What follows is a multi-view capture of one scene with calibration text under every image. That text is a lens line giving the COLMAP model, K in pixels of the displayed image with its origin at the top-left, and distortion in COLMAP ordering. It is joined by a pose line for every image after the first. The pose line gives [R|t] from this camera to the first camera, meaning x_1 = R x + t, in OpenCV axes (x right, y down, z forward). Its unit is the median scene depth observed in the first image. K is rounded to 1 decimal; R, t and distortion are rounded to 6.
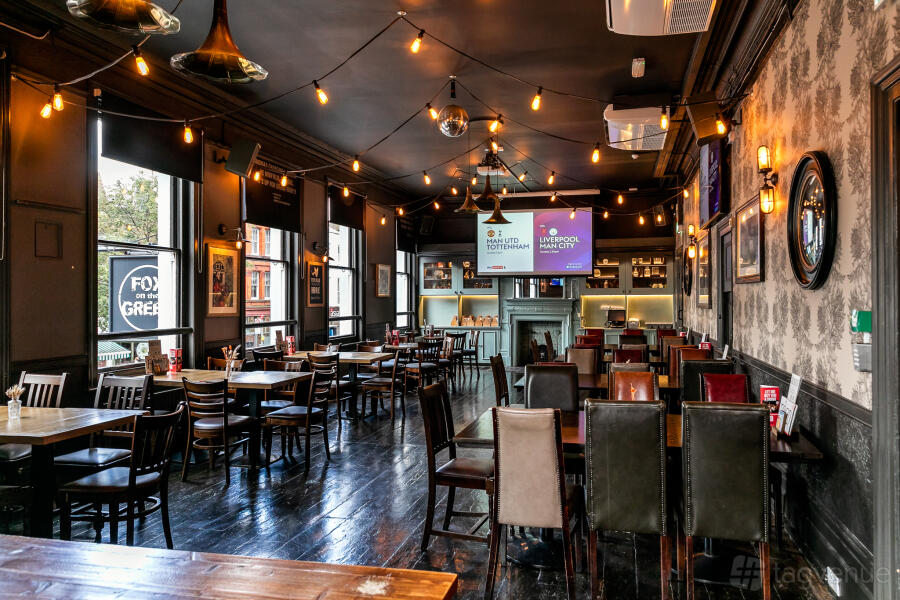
lens RADIAL K [[616.0, 0, 434.1], [0, 616.0, 297.0], [0, 0, 1]] dist [0.009238, 0.004284]
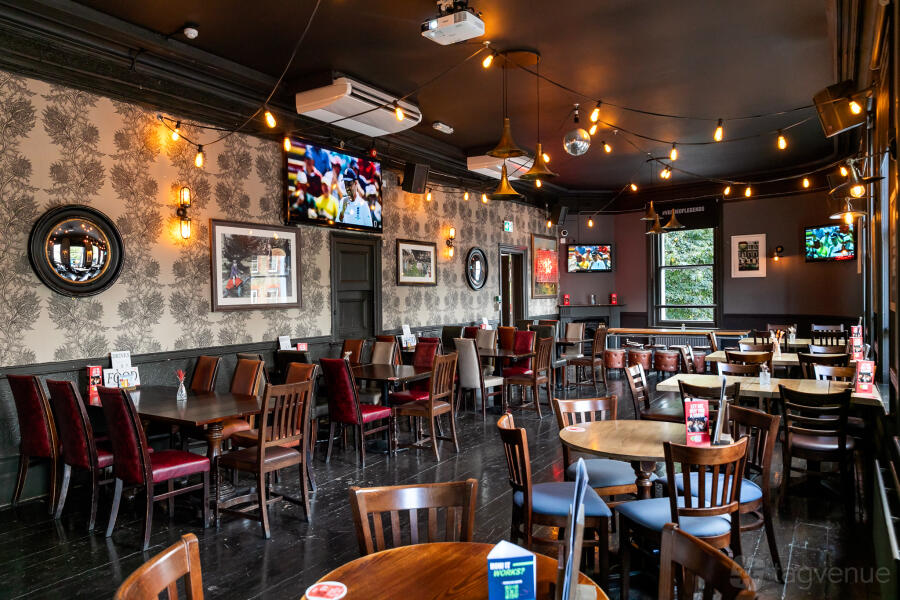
lens RADIAL K [[616.0, 0, 434.1], [0, 616.0, 297.0], [0, 0, 1]] dist [0.009238, 0.004284]
pose [[-0.960563, 0.013053, 0.277755, -0.011489], [0.014951, 0.999877, 0.004717, 0.000479], [-0.277659, 0.008683, -0.960640, 1.091161]]
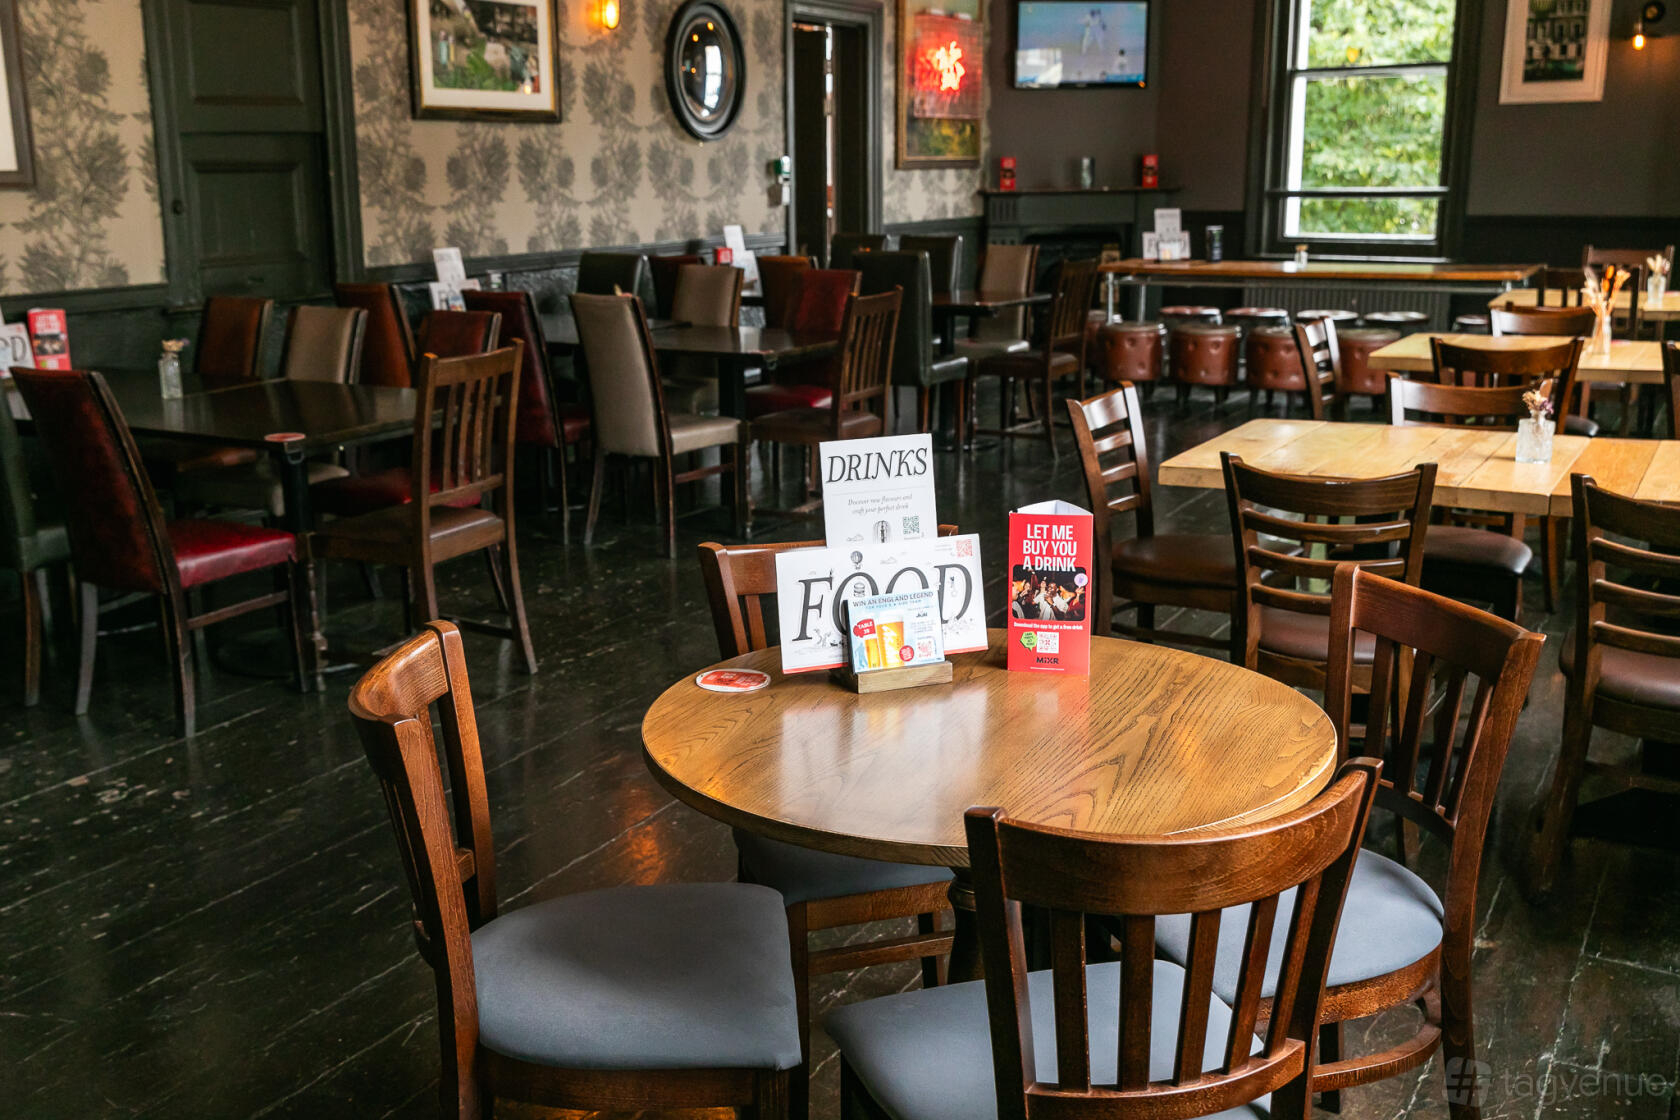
lens RADIAL K [[1659.6, 0, 781.1], [0, 1659.6, 519.5], [0, 0, 1]] dist [0.028896, -0.020716]
pose [[-0.971133, -0.039235, 0.235290, -0.042211], [0.011452, 0.977574, 0.210281, 0.006072], [-0.238264, 0.206906, -0.948905, 0.979715]]
